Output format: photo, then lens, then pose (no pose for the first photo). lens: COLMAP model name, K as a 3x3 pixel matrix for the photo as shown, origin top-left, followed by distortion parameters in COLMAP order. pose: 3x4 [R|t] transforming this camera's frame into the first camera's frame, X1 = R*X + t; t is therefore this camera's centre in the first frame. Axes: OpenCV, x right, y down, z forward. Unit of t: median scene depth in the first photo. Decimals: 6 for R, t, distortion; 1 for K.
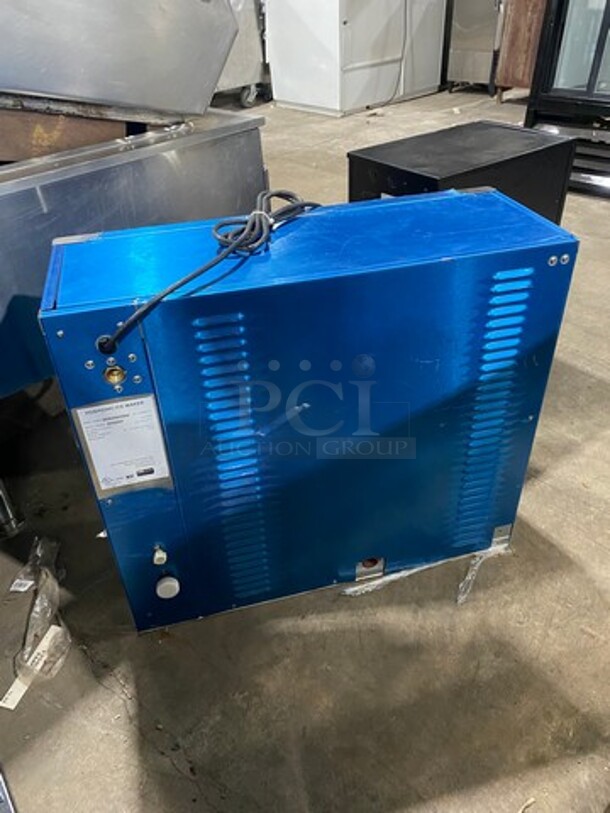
lens RADIAL K [[615.9, 0, 305.4], [0, 615.9, 399.4], [0, 0, 1]] dist [0.008320, -0.010184]
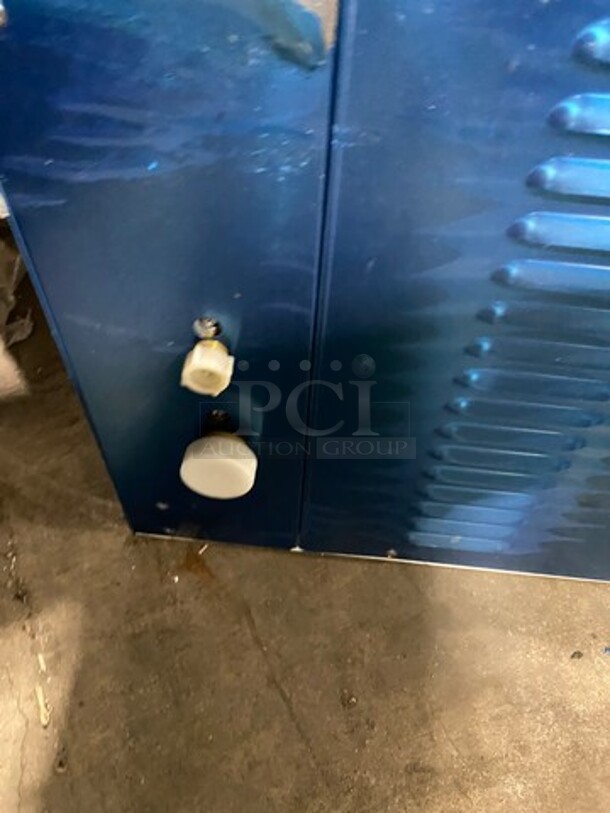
lens RADIAL K [[615.9, 0, 308.5], [0, 615.9, 405.9], [0, 0, 1]] dist [0.008320, -0.010184]
pose [[0.937501, 0.315598, -0.146597, -0.146517], [-0.256877, 0.911834, 0.320271, 0.168874], [0.234749, -0.262597, 0.935915, 0.731564]]
